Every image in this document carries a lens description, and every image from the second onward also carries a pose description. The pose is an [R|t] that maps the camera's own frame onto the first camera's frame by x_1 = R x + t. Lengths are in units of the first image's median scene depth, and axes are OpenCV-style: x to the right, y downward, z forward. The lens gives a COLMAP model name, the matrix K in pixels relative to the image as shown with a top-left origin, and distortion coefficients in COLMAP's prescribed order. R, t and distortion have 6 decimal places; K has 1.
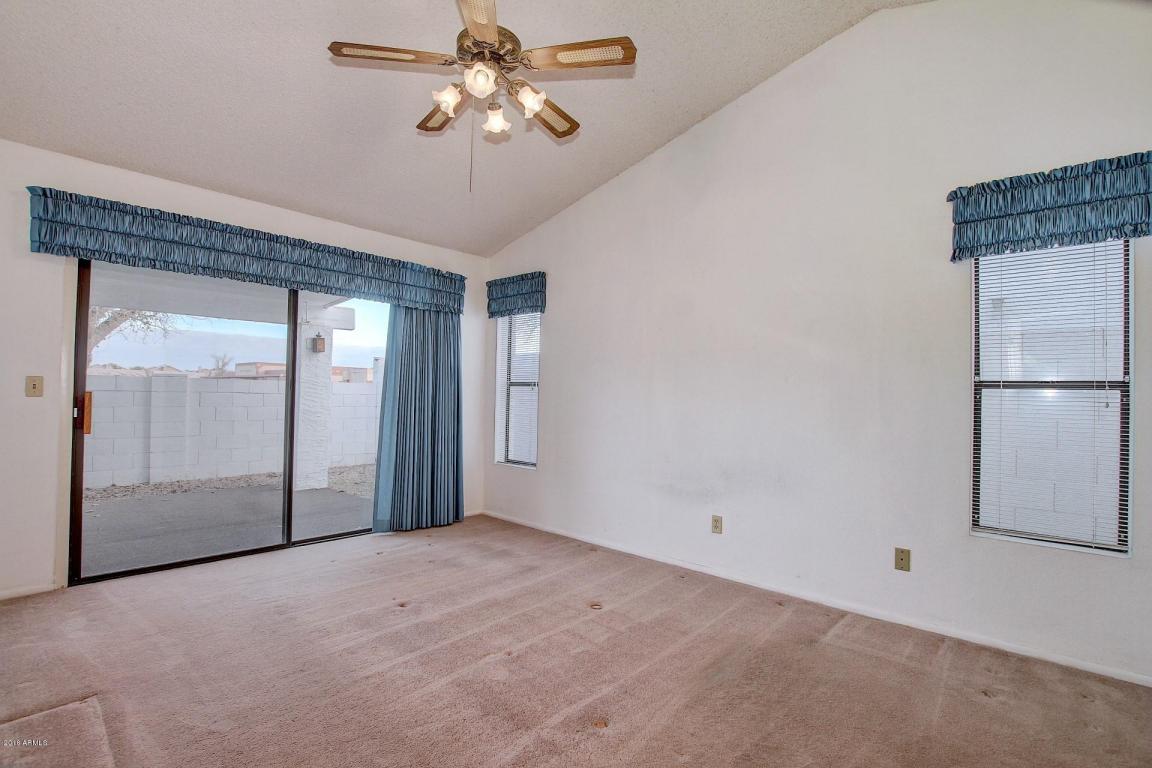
lens RADIAL K [[532.5, 0, 568.6], [0, 532.5, 395.7], [0, 0, 1]] dist [-0.032885, 0.004291]
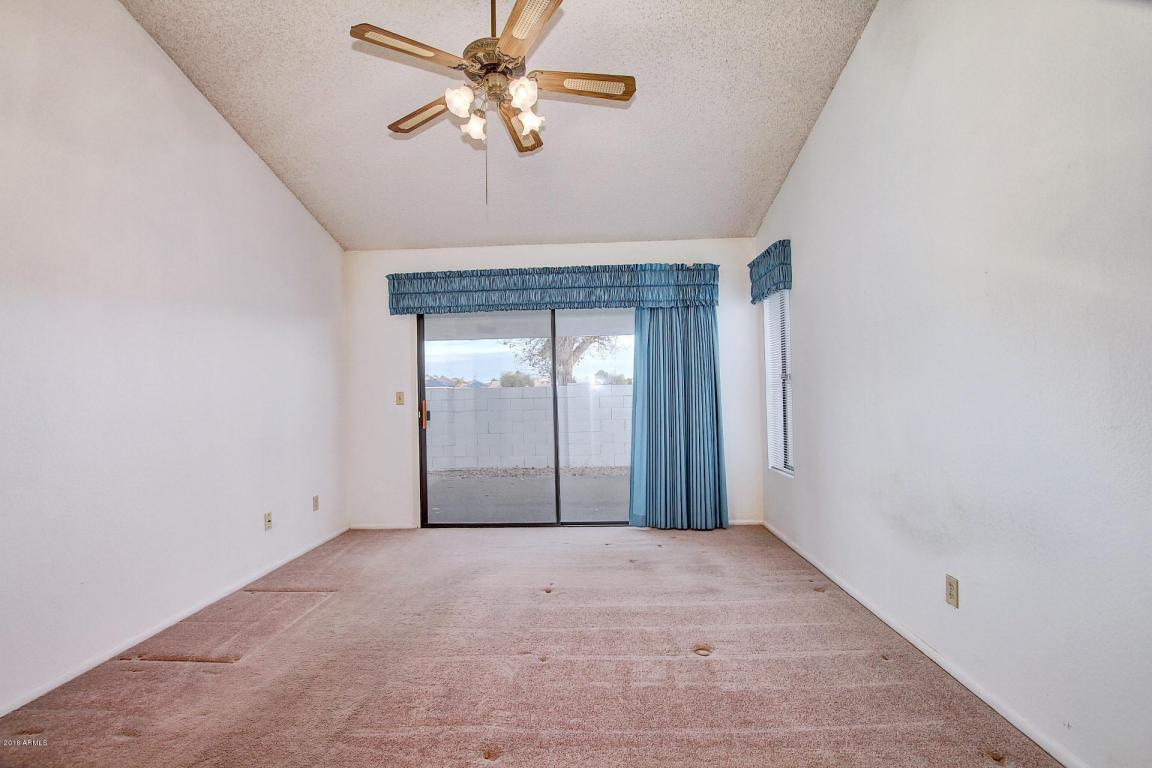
lens RADIAL K [[532.5, 0, 576.4], [0, 532.5, 395.3], [0, 0, 1]] dist [-0.032885, 0.004291]
pose [[0.649212, -0.032602, -0.759909, 0.437759], [0.035181, 0.999299, -0.012816, 0.009280], [0.759794, -0.018414, 0.649903, 0.269036]]
